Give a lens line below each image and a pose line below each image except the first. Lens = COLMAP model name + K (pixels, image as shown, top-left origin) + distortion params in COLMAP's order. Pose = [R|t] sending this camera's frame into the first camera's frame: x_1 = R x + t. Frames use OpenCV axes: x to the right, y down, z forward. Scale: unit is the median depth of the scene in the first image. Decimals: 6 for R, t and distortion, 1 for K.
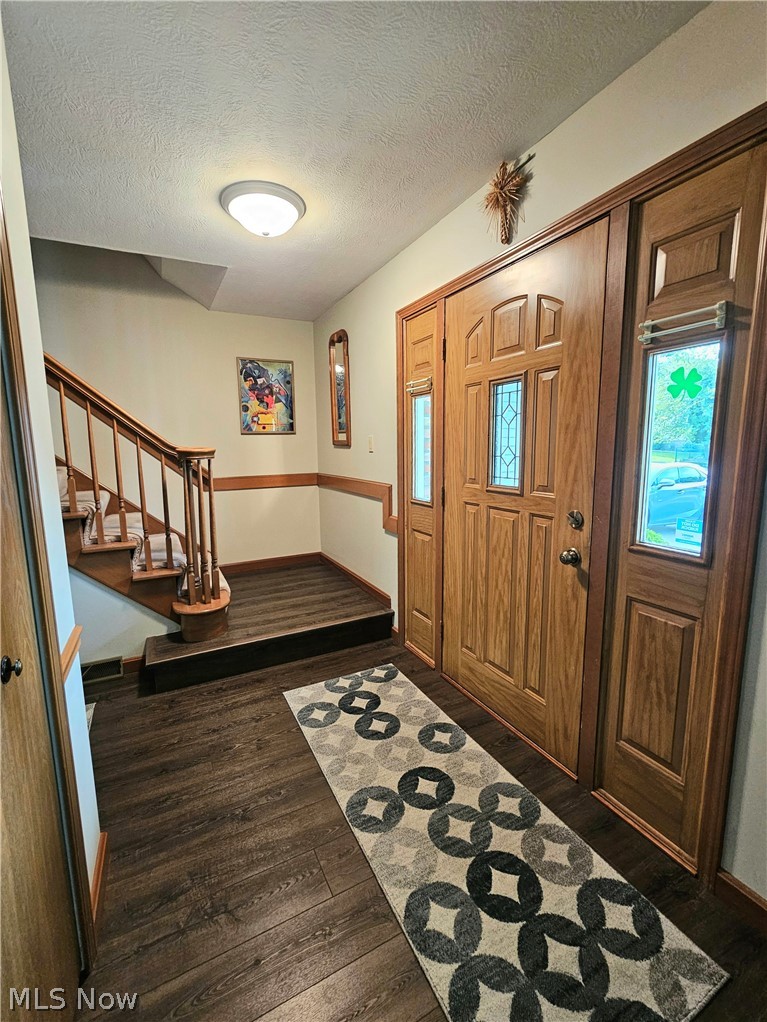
lens RADIAL K [[415.7, 0, 344.1], [0, 415.7, 505.2], [0, 0, 1]] dist [-0.000981, -0.000433]
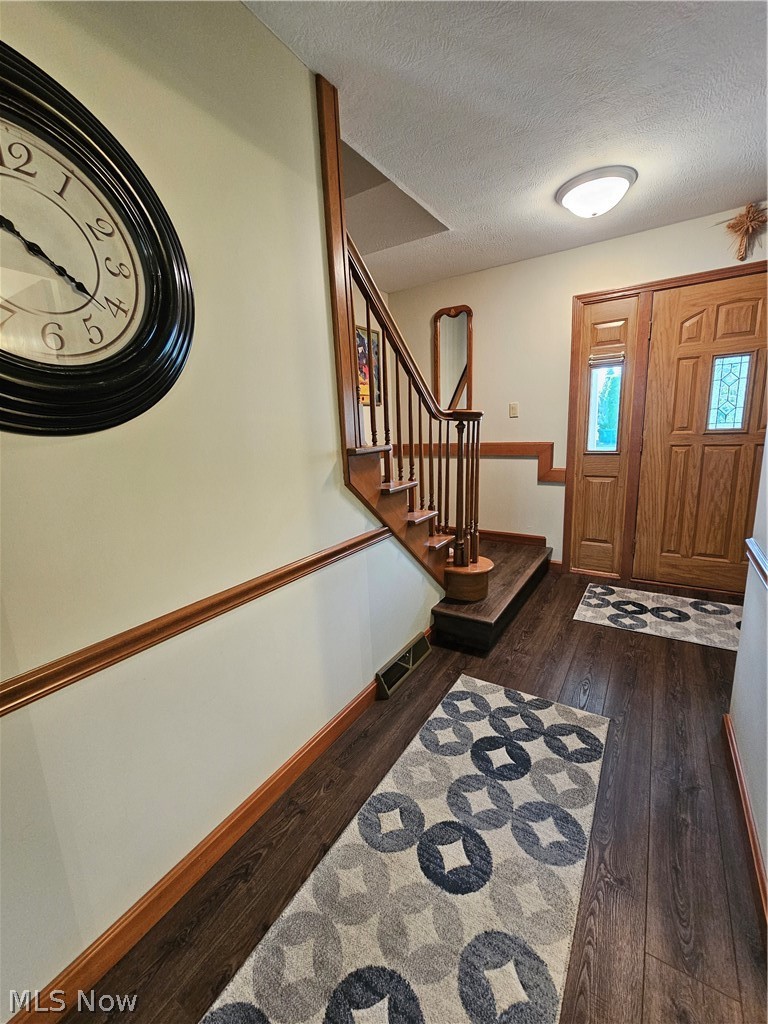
lens RADIAL K [[416.5, 0, 344.5], [0, 416.5, 506.2], [0, 0, 1]] dist [-0.000981, -0.000433]
pose [[0.878387, -0.114308, 0.464080, -1.270928], [0.099398, 0.993439, 0.056559, 0.007409], [-0.467501, -0.003552, 0.883986, 0.279974]]
